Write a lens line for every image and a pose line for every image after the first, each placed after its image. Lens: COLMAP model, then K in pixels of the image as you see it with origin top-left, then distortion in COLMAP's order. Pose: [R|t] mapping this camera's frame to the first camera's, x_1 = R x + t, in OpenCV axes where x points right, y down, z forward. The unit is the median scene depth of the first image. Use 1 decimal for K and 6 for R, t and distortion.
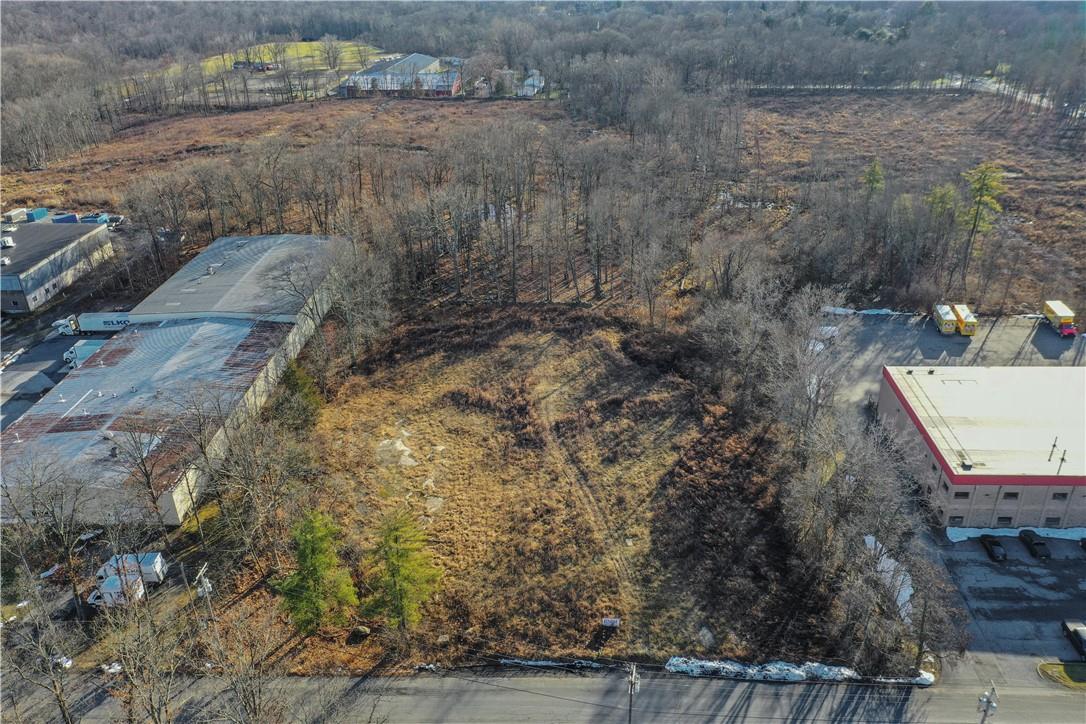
lens RADIAL K [[863.8, 0, 545.8], [0, 863.8, 361.1], [0, 0, 1]] dist [0.006209, -0.007960]
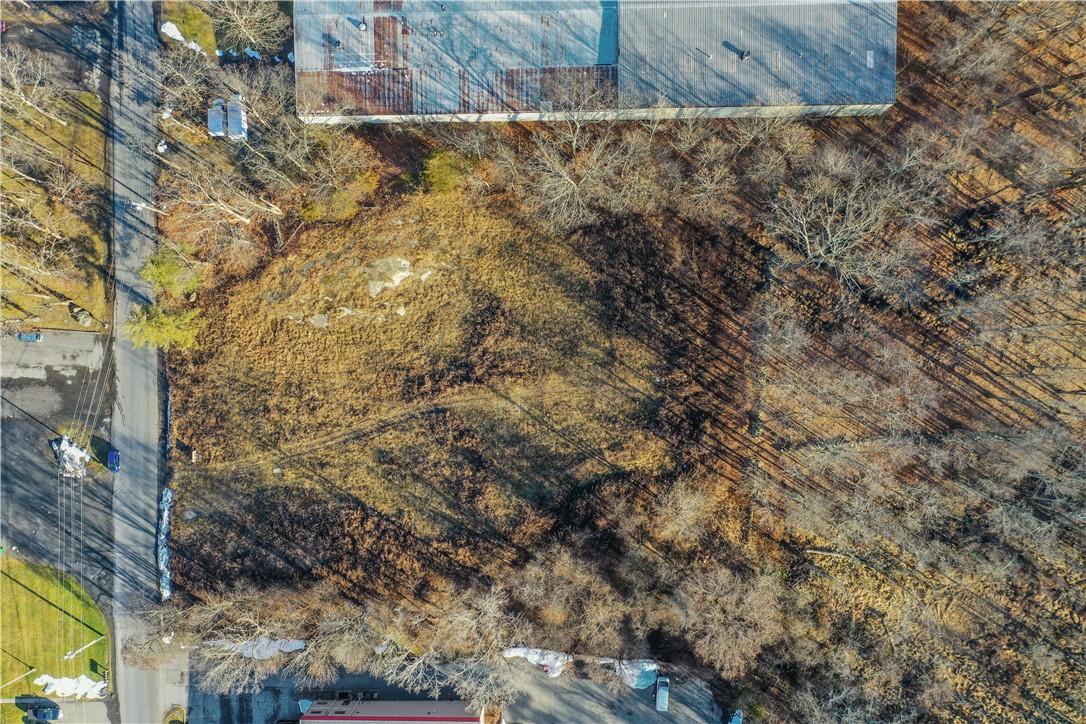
lens RADIAL K [[863.8, 0, 546.7], [0, 863.8, 345.3], [0, 0, 1]] dist [0.006209, -0.007960]
pose [[0.060594, 0.997642, 0.032216, -0.101449], [-0.422498, -0.003607, 0.906357, -1.025177], [0.904336, -0.068531, 0.421283, 0.682555]]
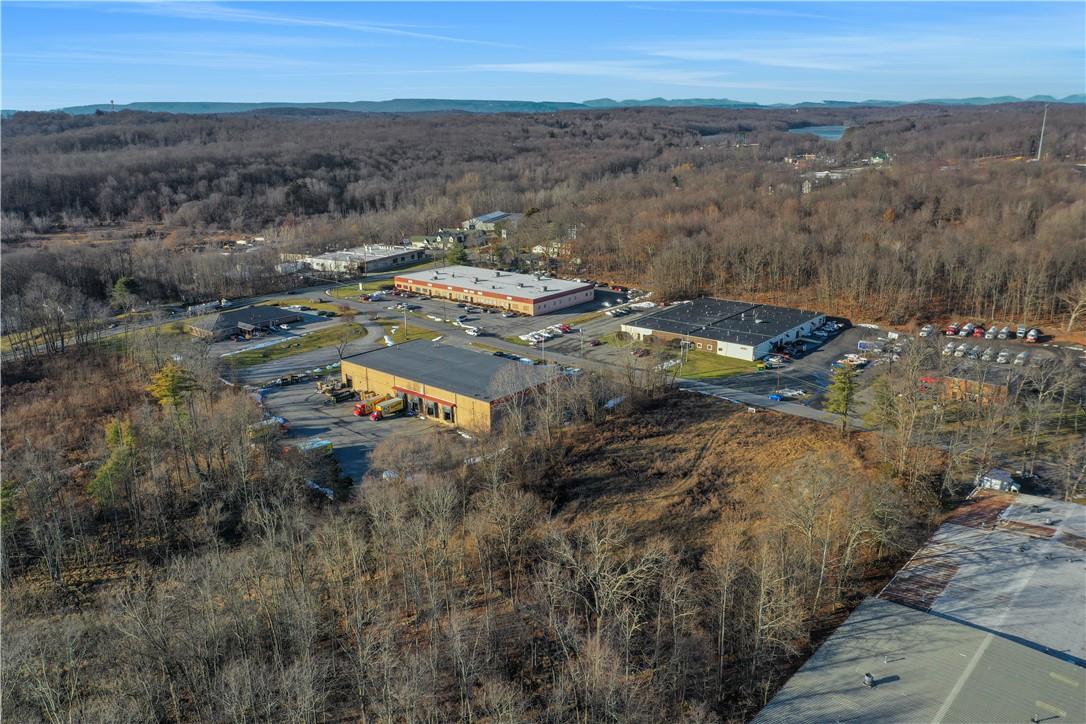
lens RADIAL K [[863.8, 0, 547.1], [0, 863.8, 362.8], [0, 0, 1]] dist [0.006209, -0.007960]
pose [[-0.787714, -0.138100, 0.600363, -0.624151], [0.306623, 0.757367, 0.576523, -0.936009], [-0.534313, 0.638220, -0.554243, 1.815143]]
